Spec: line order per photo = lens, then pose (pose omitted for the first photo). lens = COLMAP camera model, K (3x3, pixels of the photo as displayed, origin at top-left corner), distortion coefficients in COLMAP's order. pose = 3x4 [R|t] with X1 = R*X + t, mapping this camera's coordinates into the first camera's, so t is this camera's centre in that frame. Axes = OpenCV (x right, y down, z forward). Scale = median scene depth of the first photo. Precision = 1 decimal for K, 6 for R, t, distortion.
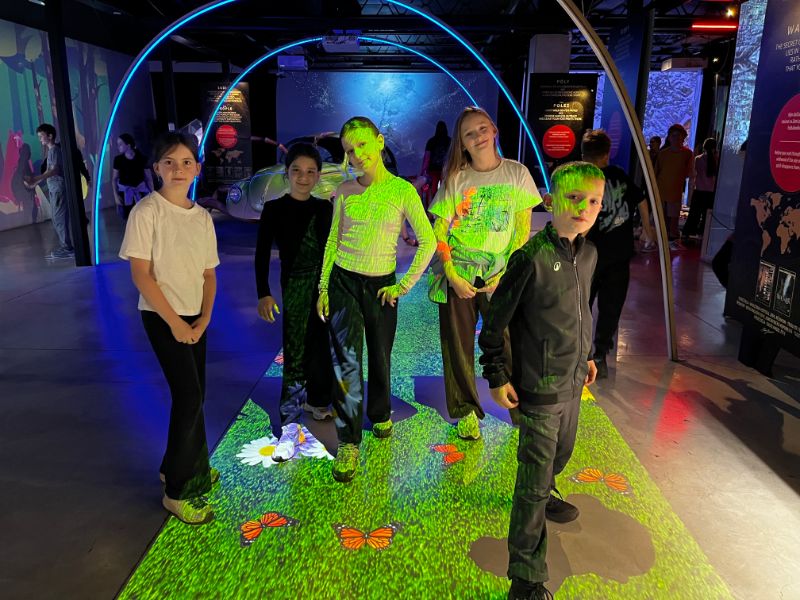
lens RADIAL K [[636.0, 0, 397.1], [0, 636.0, 297.9], [0, 0, 1]] dist [0.057284, -0.079460]
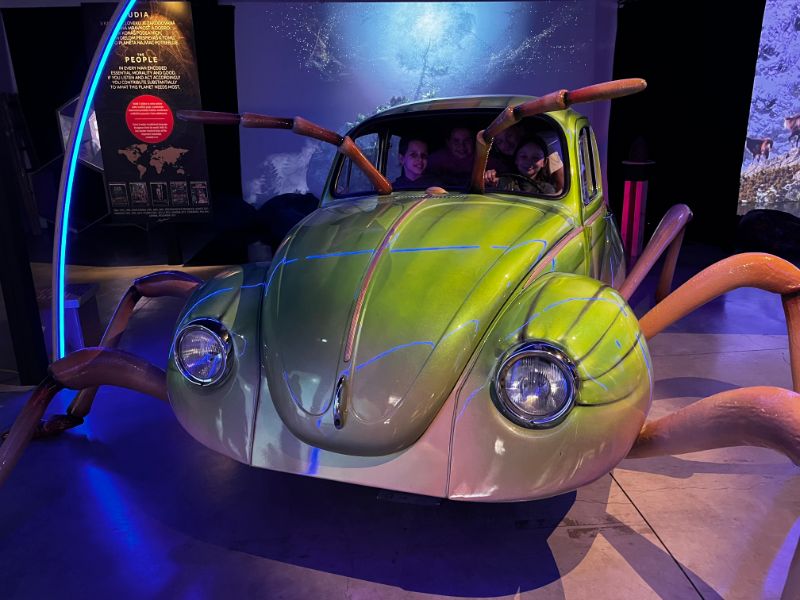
lens RADIAL K [[636.0, 0, 398.3], [0, 636.0, 297.4], [0, 0, 1]] dist [0.057284, -0.079460]
pose [[0.993810, -0.055226, 0.096389, -0.553314], [0.052788, 0.998222, 0.027670, -0.502773], [-0.097746, -0.022410, 0.994959, 2.058486]]
